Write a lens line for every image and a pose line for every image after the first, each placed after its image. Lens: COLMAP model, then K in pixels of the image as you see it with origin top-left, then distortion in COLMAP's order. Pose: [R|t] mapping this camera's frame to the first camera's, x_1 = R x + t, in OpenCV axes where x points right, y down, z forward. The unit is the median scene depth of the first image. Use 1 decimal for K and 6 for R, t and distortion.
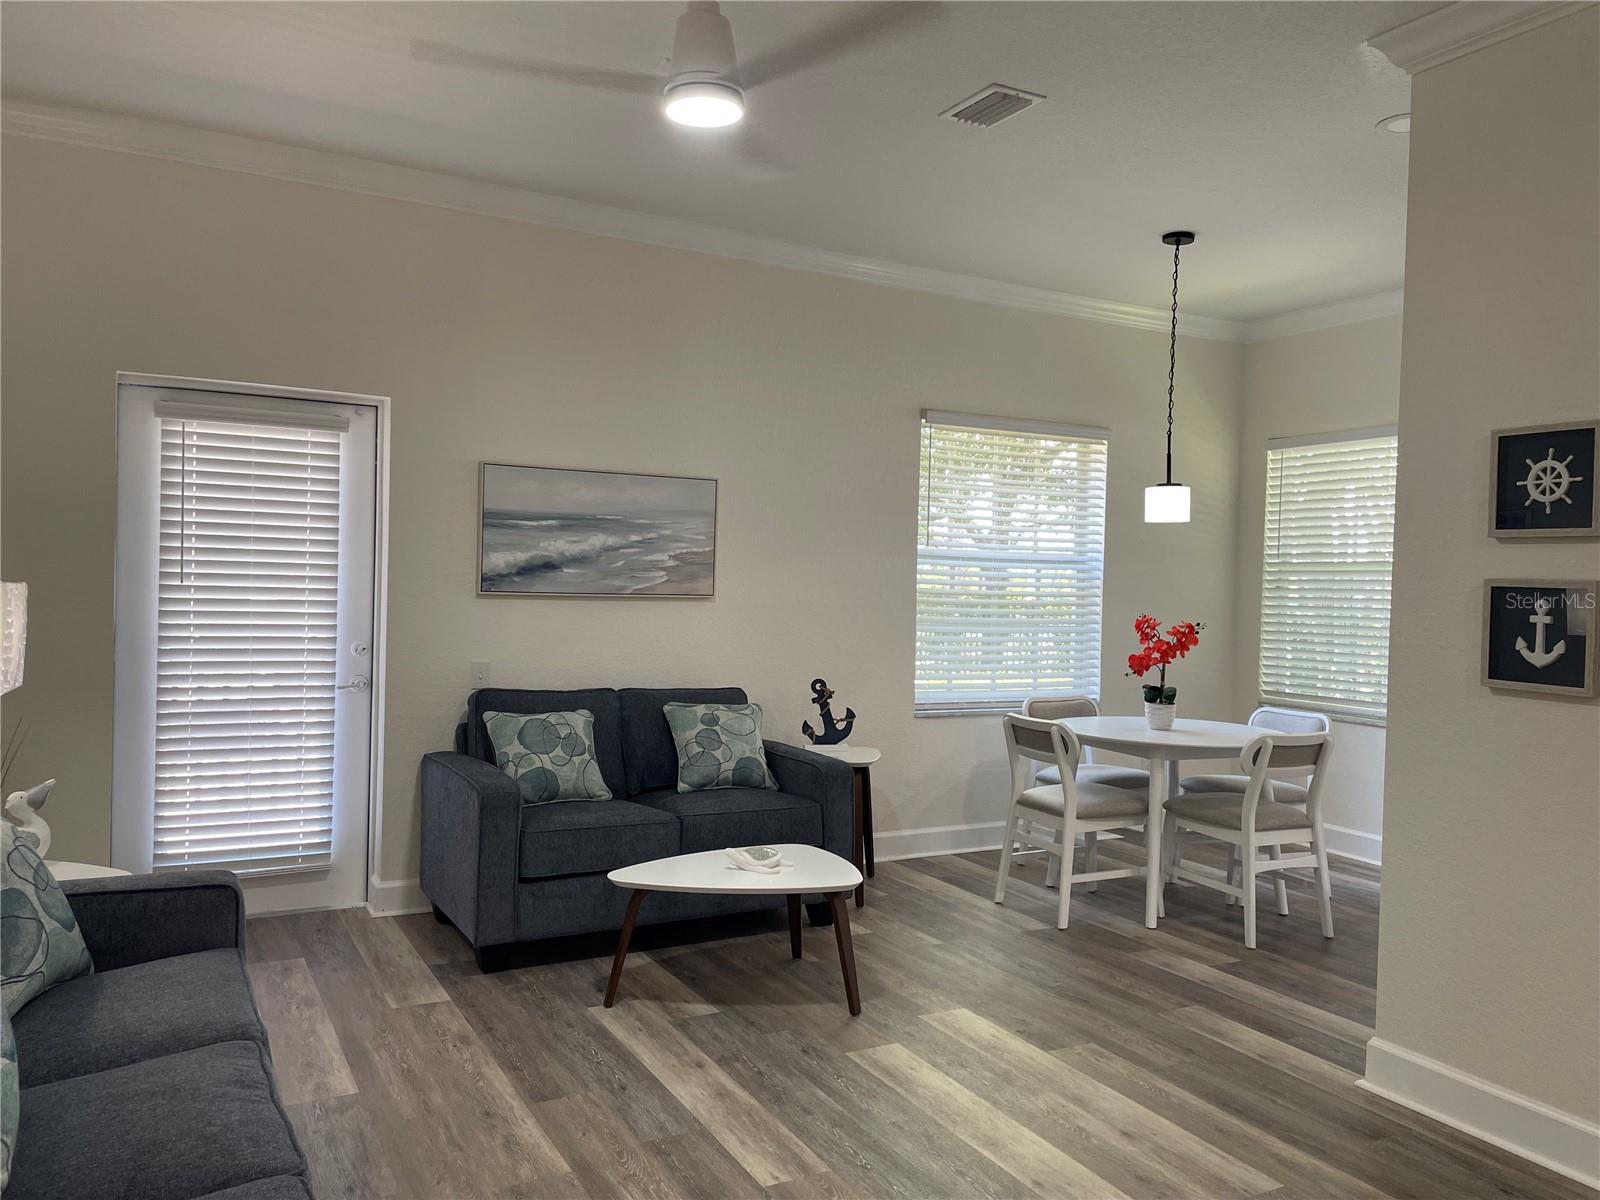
lens RADIAL K [[1202.5, 0, 801.6], [0, 1202.5, 598.2], [0, 0, 1]] dist [0.098669, -0.126562]
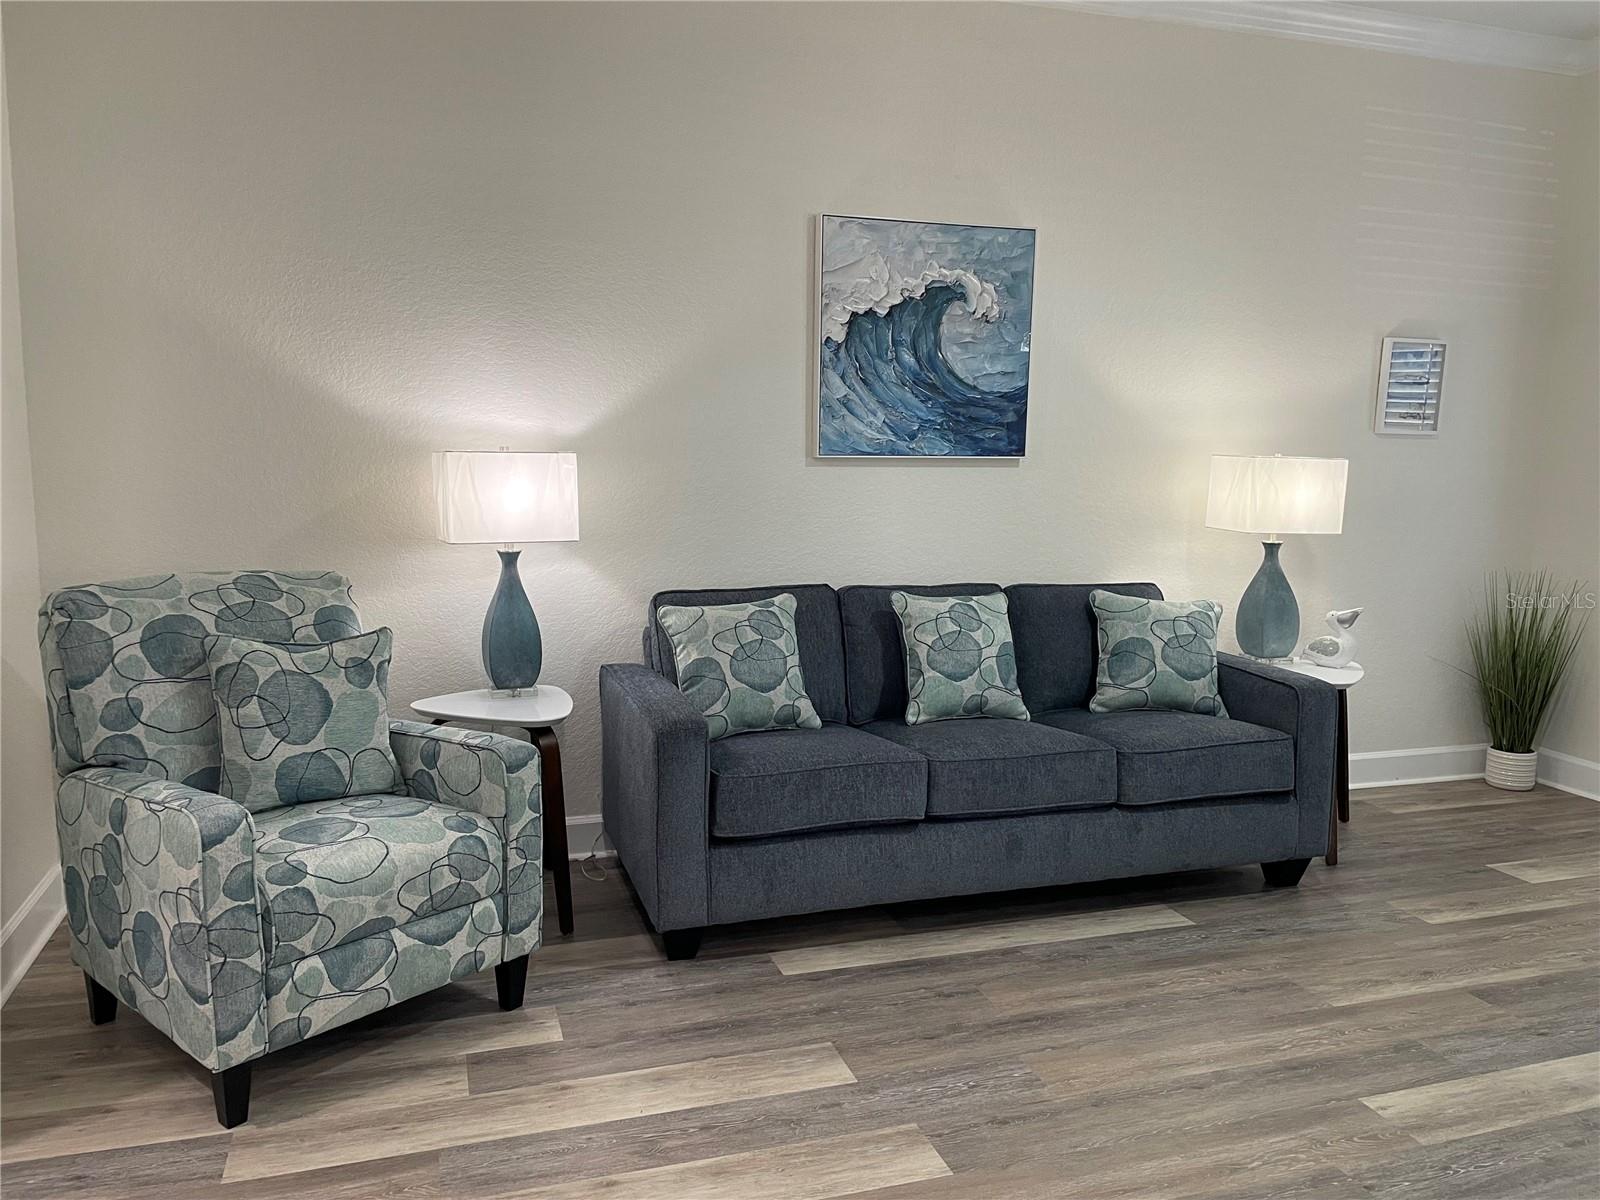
lens RADIAL K [[1202.5, 0, 804.8], [0, 1202.5, 603.3], [0, 0, 1]] dist [0.098669, -0.126562]
pose [[-0.185690, 0.100732, -0.977432, 0.518701], [-0.036968, 0.993311, 0.109391, 0.012703], [0.981913, 0.056447, -0.180724, 0.415693]]
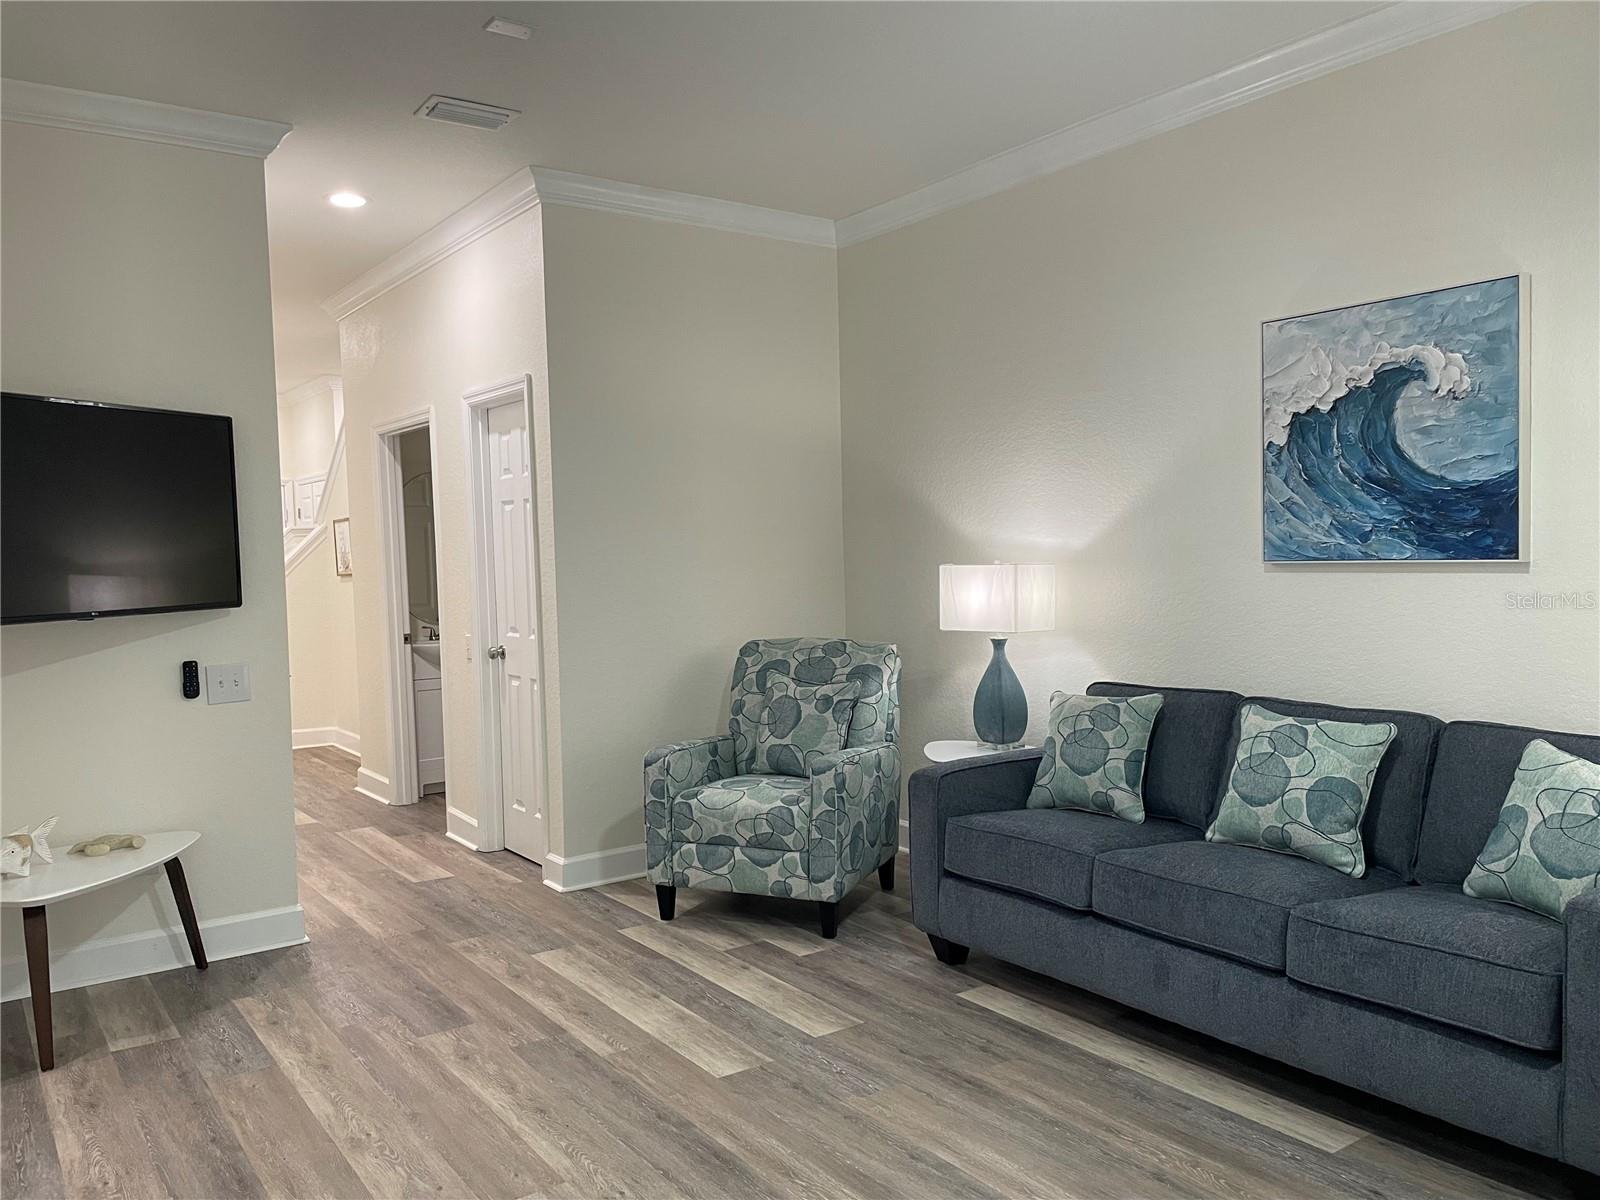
lens RADIAL K [[1202.5, 0, 788.3], [0, 1202.5, 607.1], [0, 0, 1]] dist [0.098669, -0.126562]
pose [[-0.993223, 0.002378, -0.116201, 0.110461], [-0.005265, 0.997843, 0.065429, -0.019129], [0.116106, 0.065597, -0.991068, 1.041725]]
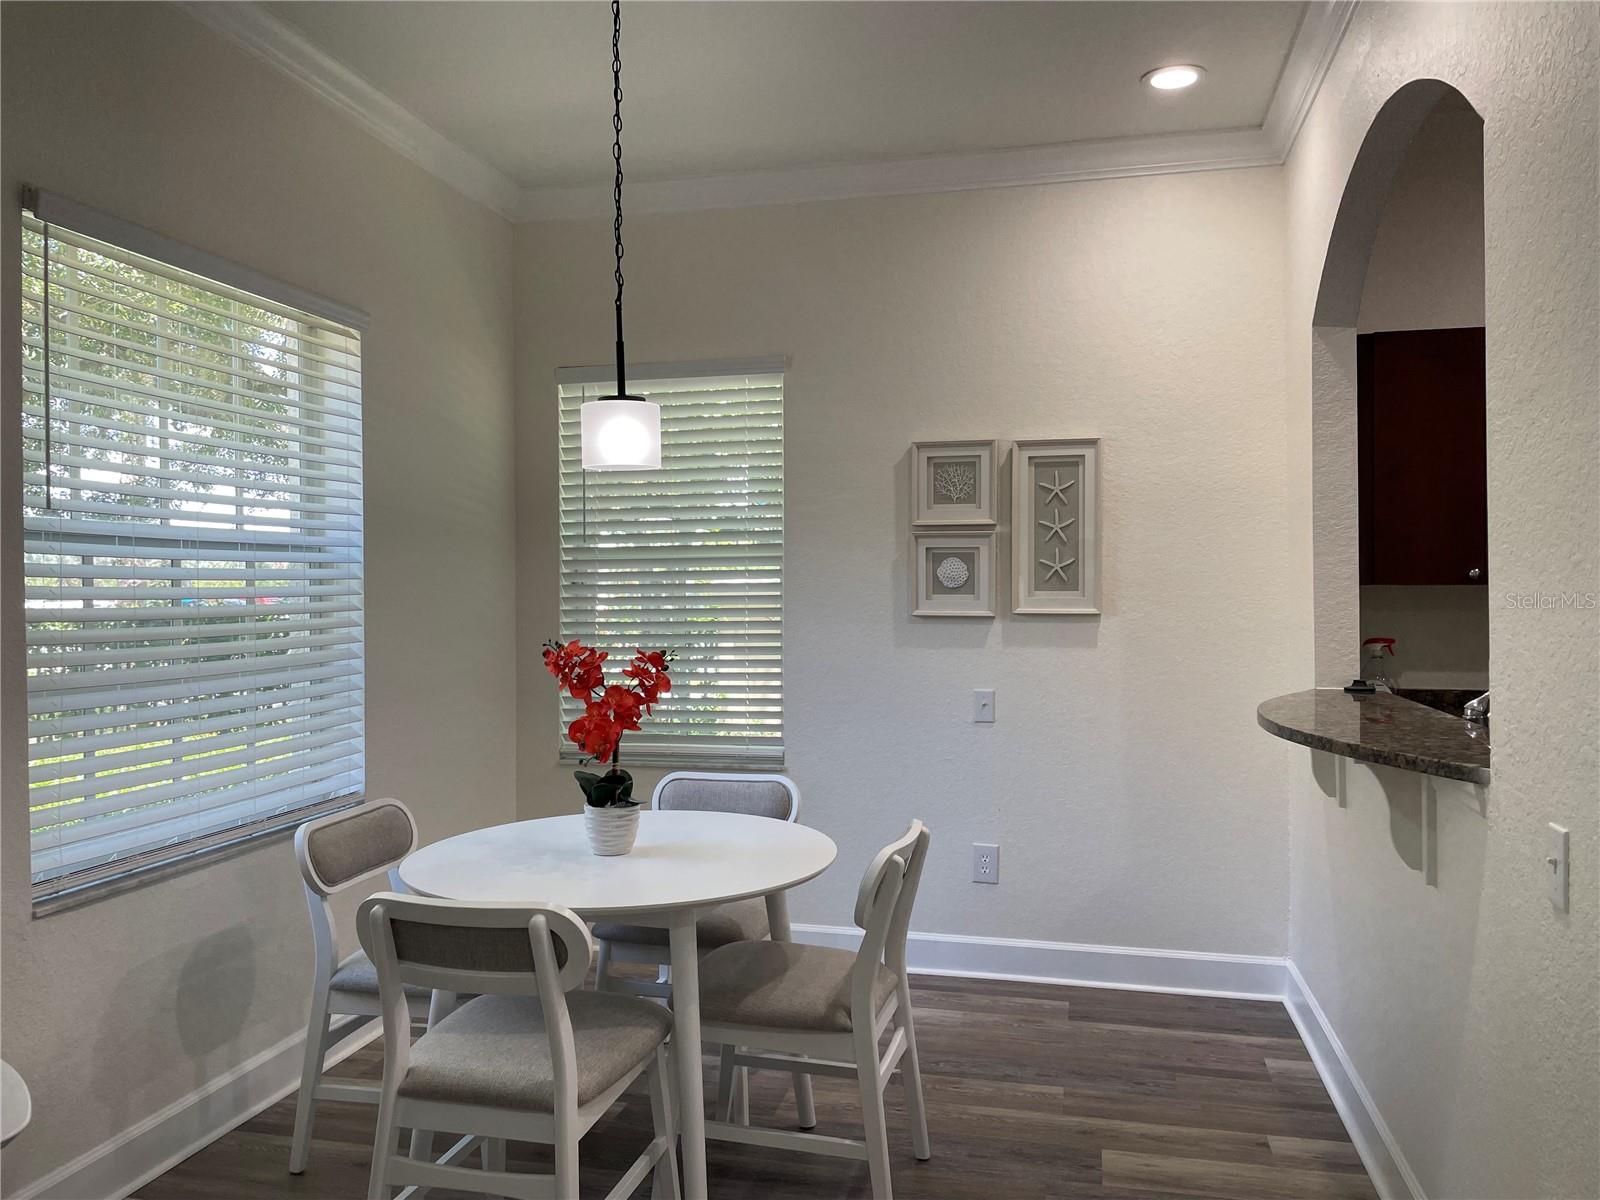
lens RADIAL K [[1202.5, 0, 800.2], [0, 1202.5, 586.1], [0, 0, 1]] dist [0.098669, -0.126562]
pose [[0.666996, -0.030273, 0.744446, -0.051486], [0.034422, 0.999359, 0.009798, -0.014170], [-0.744265, 0.019090, 0.667611, 0.634902]]
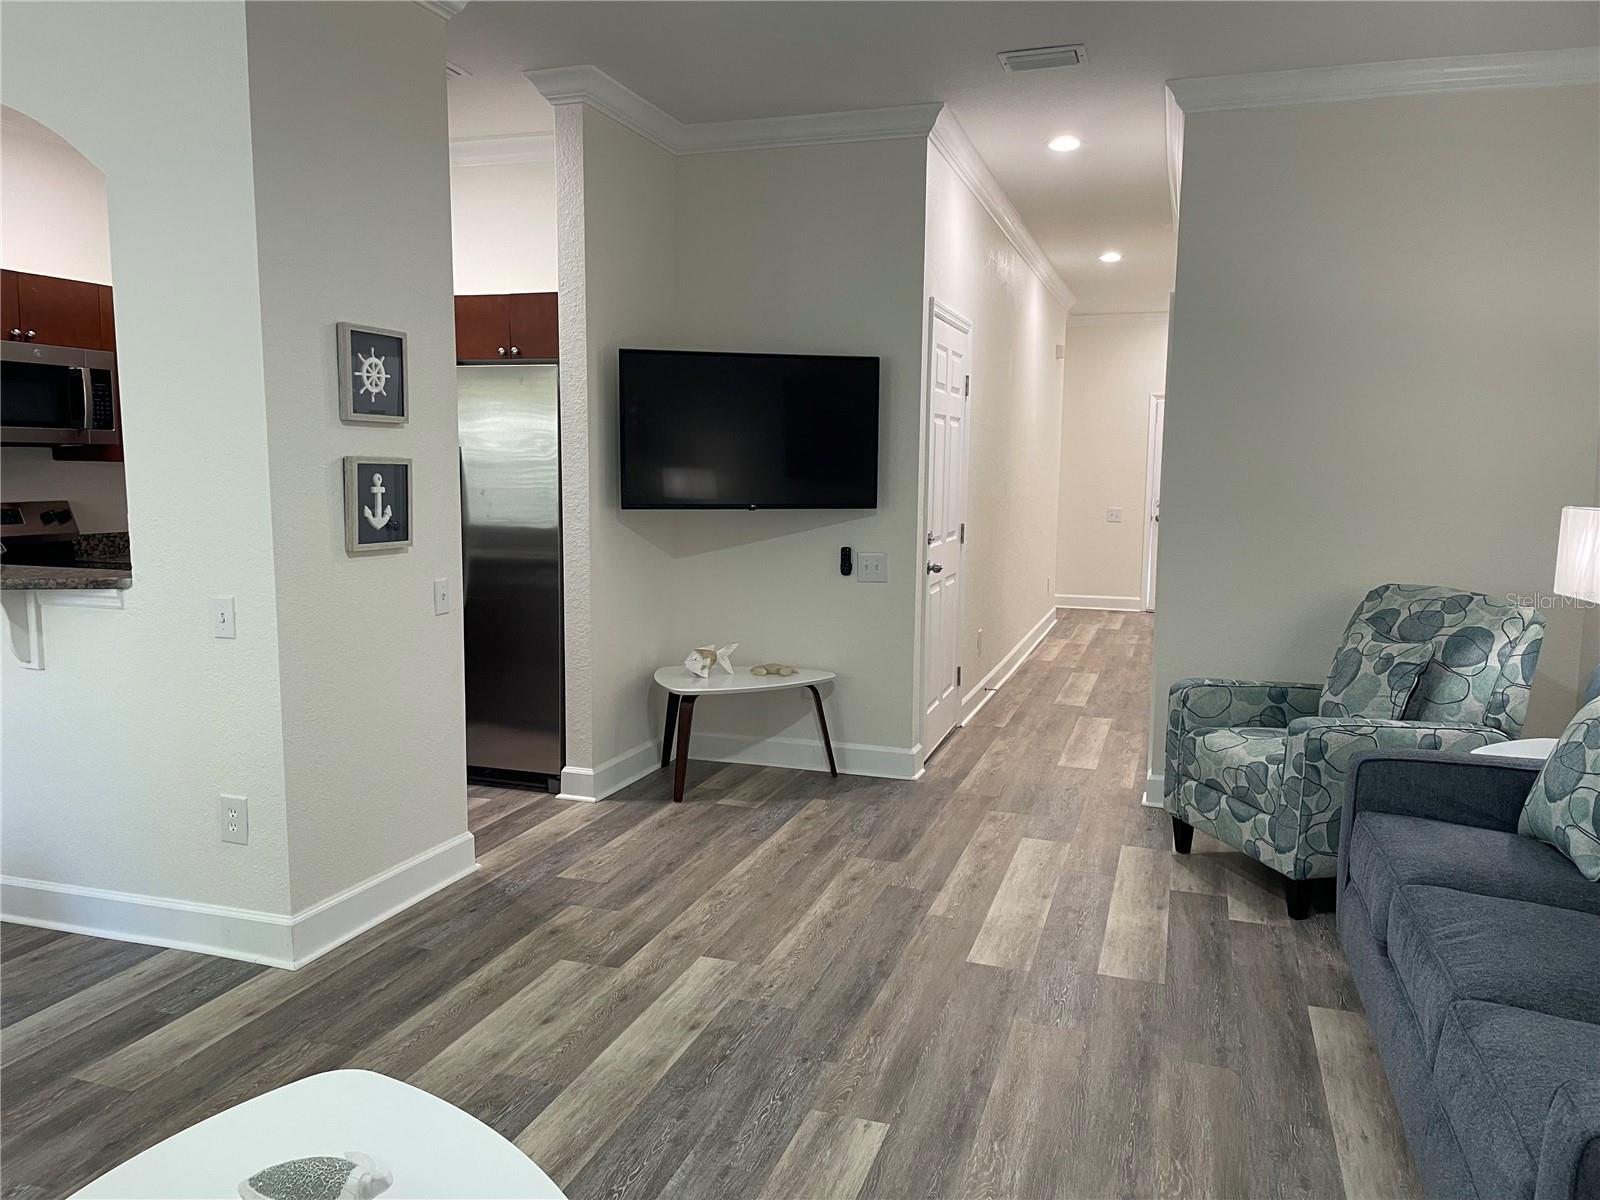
lens RADIAL K [[1202.5, 0, 789.4], [0, 1202.5, 609.6], [0, 0, 1]] dist [0.098669, -0.126562]
pose [[-0.682585, -0.122137, 0.720528, -0.348907], [-0.016202, 0.988222, 0.152165, -0.034377], [-0.730626, 0.092191, -0.676525, 0.942889]]
